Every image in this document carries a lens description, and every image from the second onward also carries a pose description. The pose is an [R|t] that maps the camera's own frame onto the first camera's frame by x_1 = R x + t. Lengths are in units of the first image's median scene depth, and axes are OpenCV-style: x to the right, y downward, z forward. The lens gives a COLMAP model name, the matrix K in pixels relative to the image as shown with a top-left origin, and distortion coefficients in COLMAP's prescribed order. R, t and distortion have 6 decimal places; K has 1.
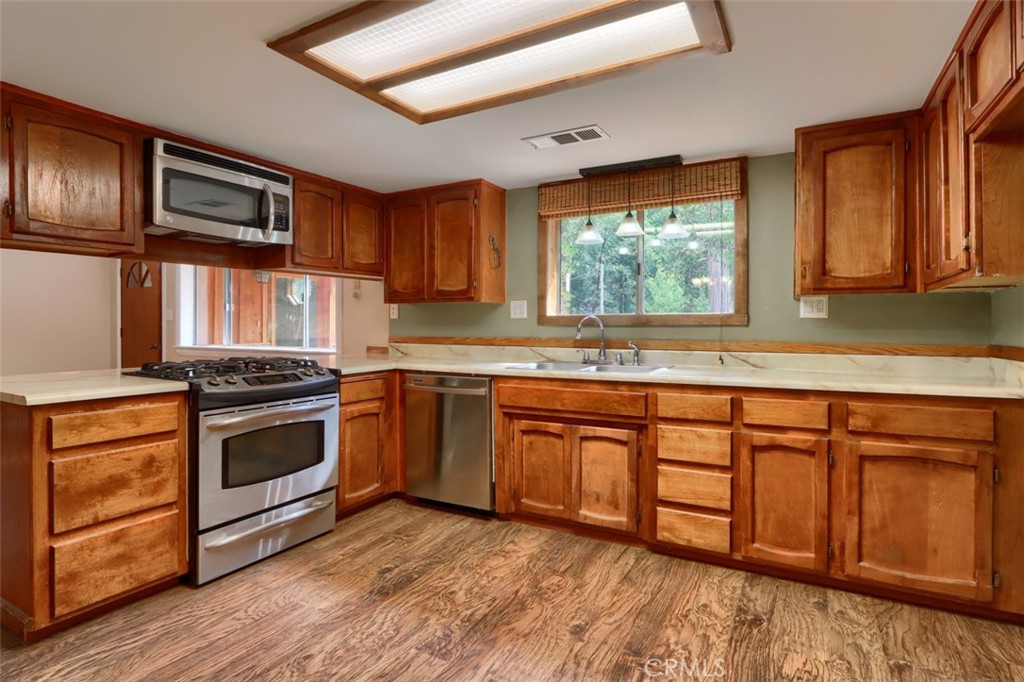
lens RADIAL K [[521.3, 0, 514.1], [0, 521.3, 322.6], [0, 0, 1]] dist [0.025538, 0.000051]
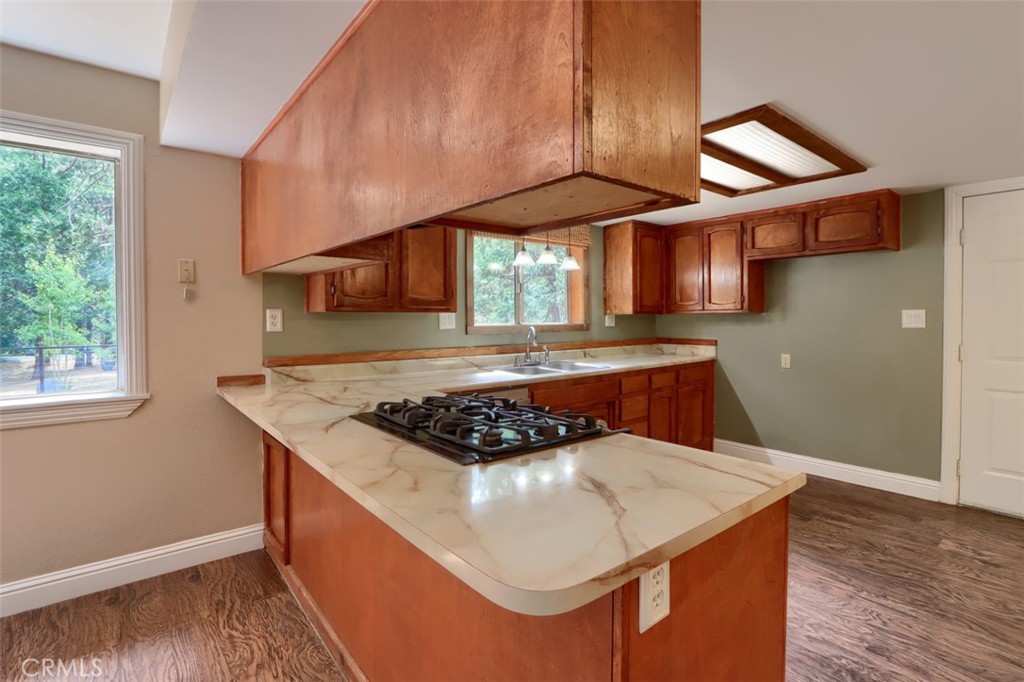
lens RADIAL K [[491.8, 0, 498.6], [0, 491.8, 325.9], [0, 0, 1]] dist [-0.016026, 0.000851]
pose [[0.401110, -0.016724, 0.915877, -1.062804], [0.000687, 0.999839, 0.017956, -0.039860], [-0.916030, -0.006574, 0.401057, 0.705150]]
